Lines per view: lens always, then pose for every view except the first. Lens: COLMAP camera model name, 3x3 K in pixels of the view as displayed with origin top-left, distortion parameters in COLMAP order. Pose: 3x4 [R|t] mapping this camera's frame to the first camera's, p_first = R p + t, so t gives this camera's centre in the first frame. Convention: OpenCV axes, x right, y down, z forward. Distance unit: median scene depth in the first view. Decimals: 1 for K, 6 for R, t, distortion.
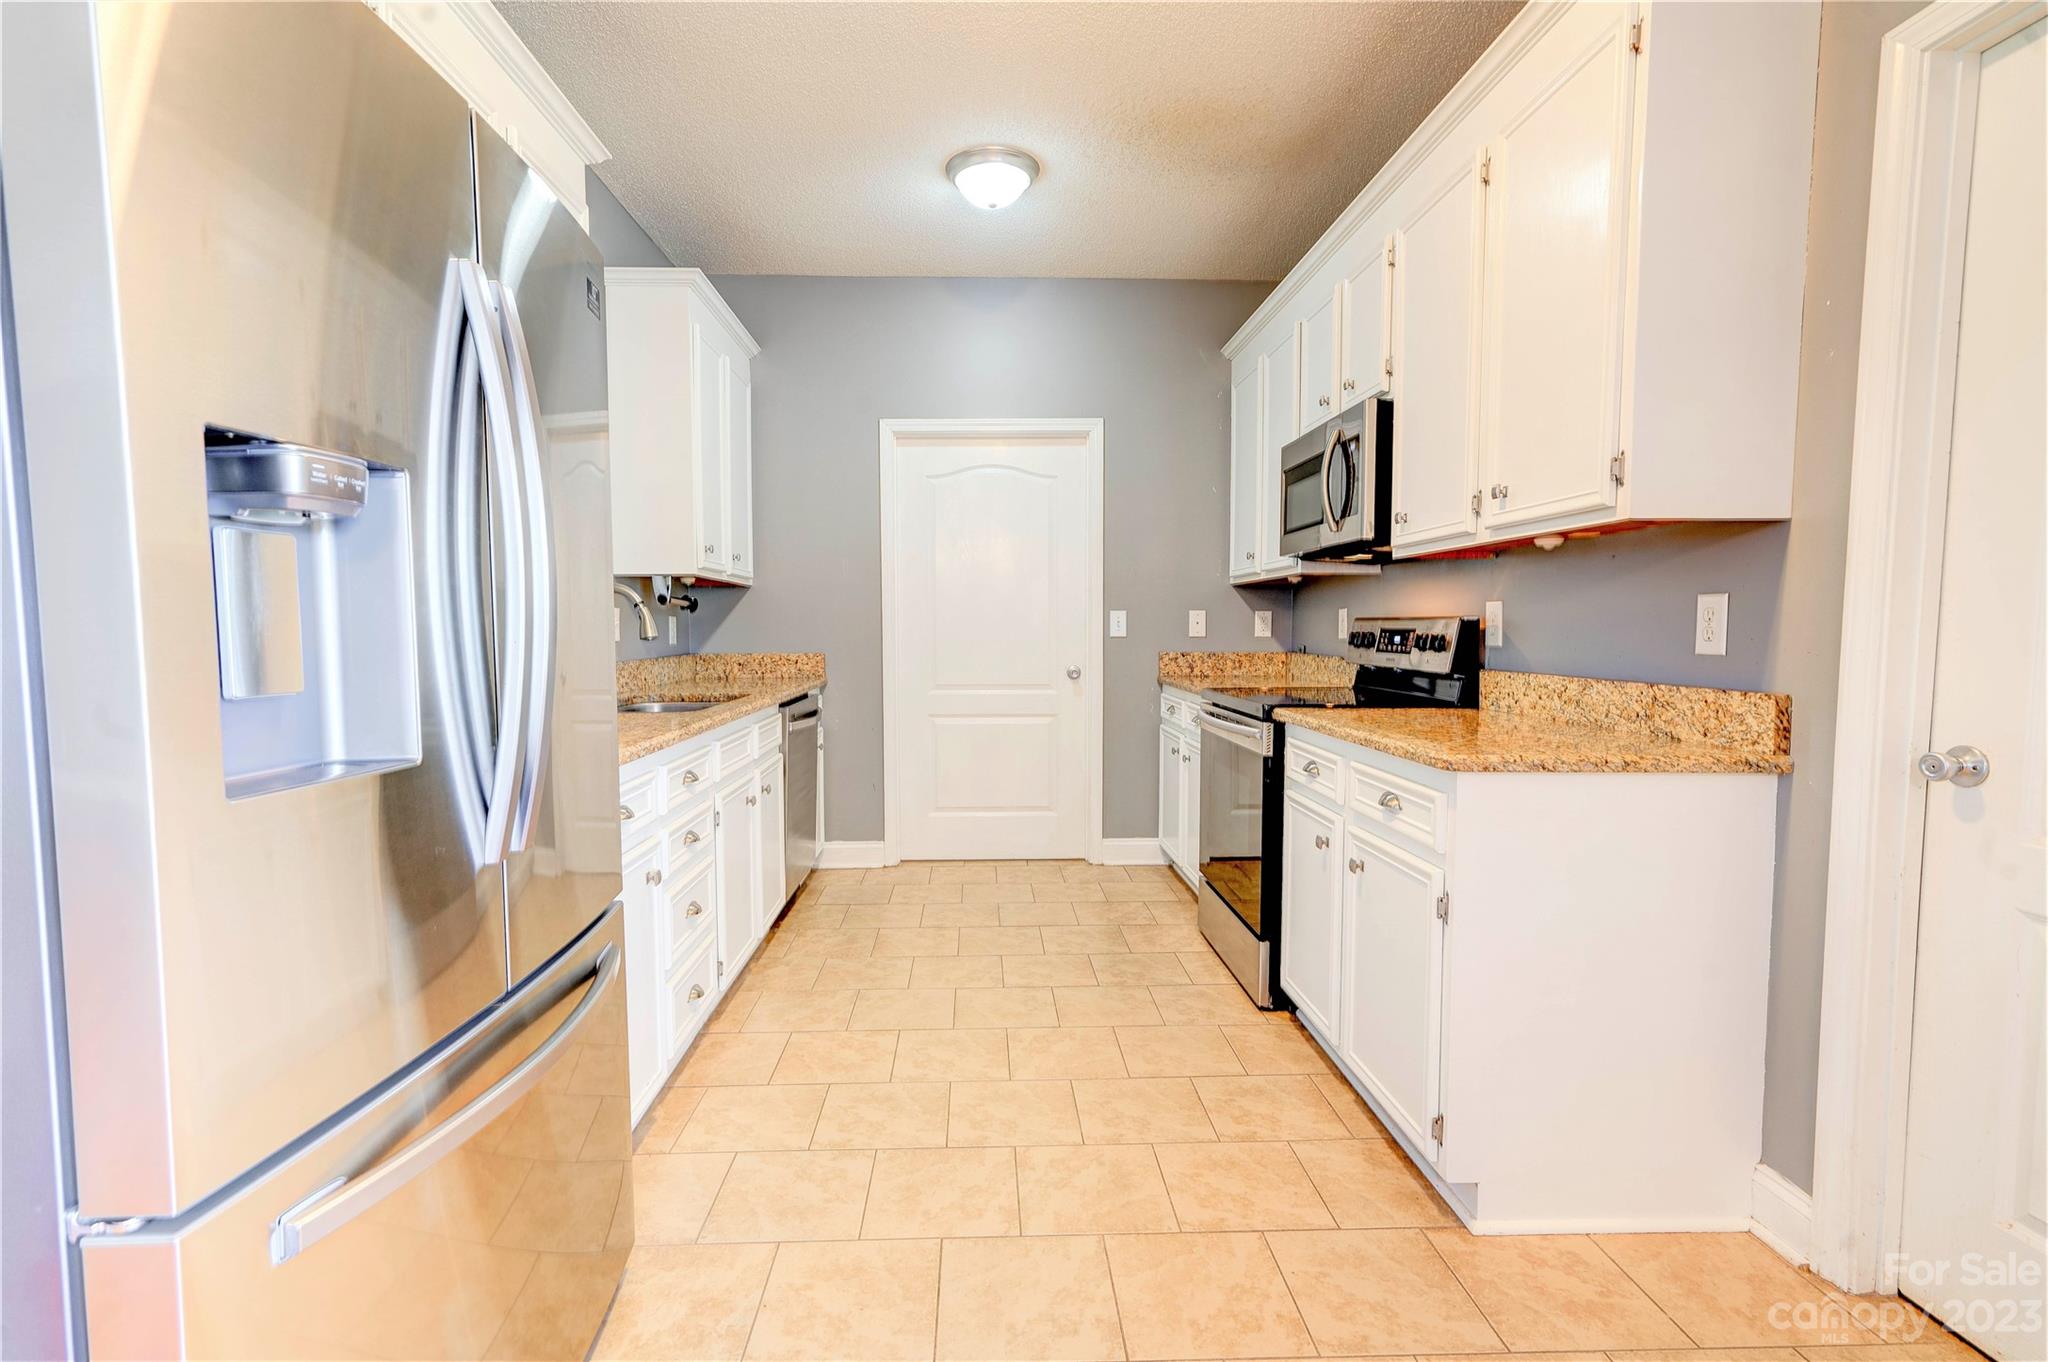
lens RADIAL K [[957.3, 0, 1027.0], [0, 957.3, 682.0], [0, 0, 1]] dist [-0.001521, 0.007378]
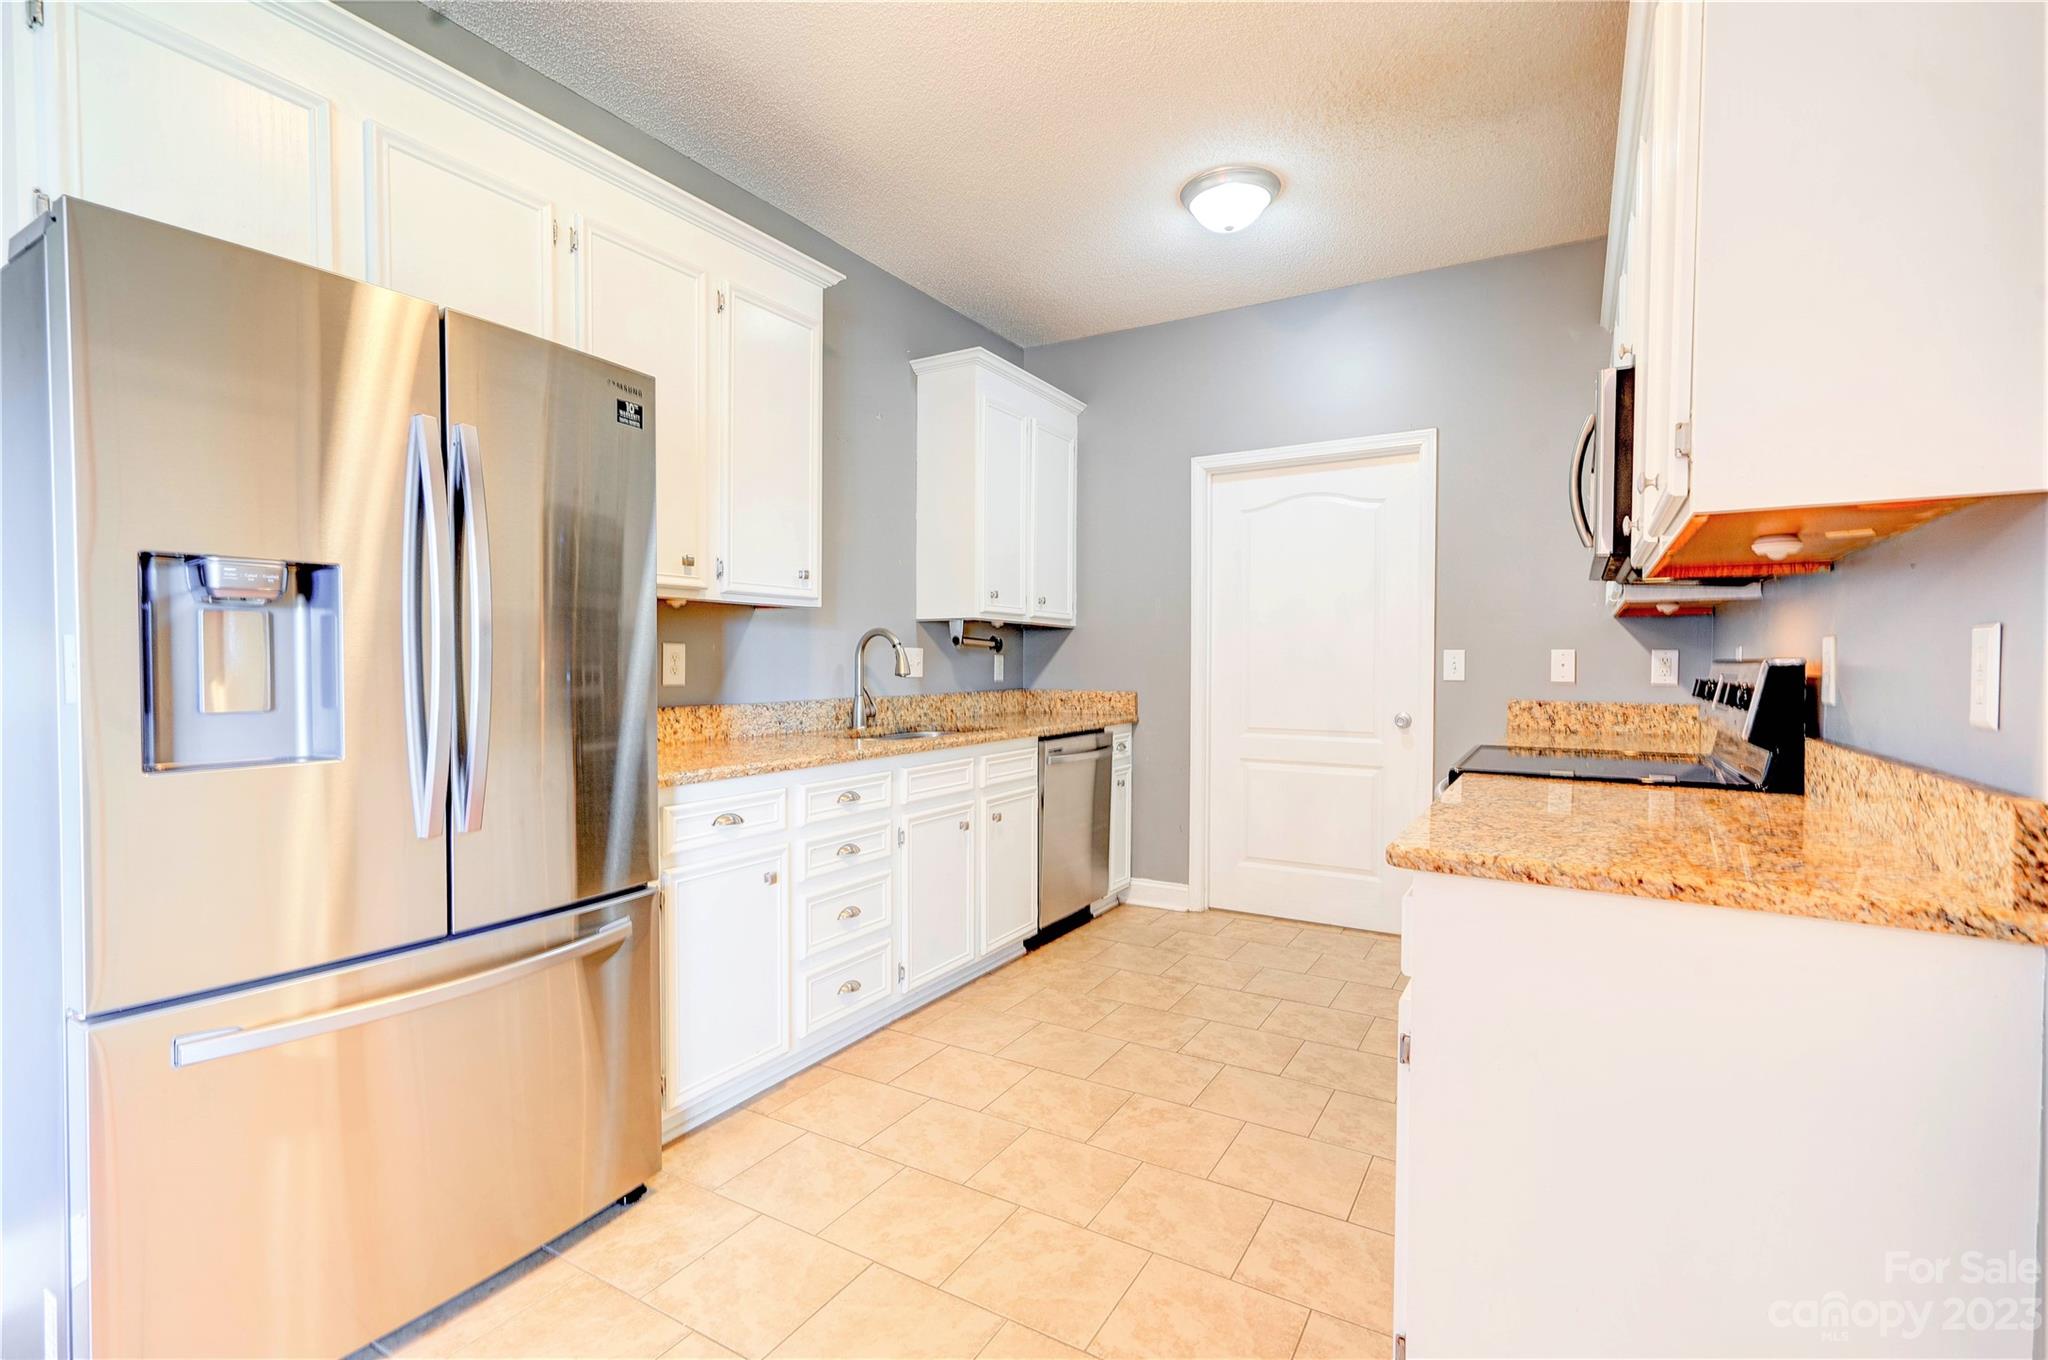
lens RADIAL K [[957.3, 0, 1027.0], [0, 957.3, 681.0], [0, 0, 1]] dist [-0.001521, 0.007378]
pose [[0.835599, 0.017467, -0.549062, 0.311822], [-0.039515, 0.998816, -0.028363, -0.009792], [0.547916, 0.045397, 0.835301, 0.105324]]
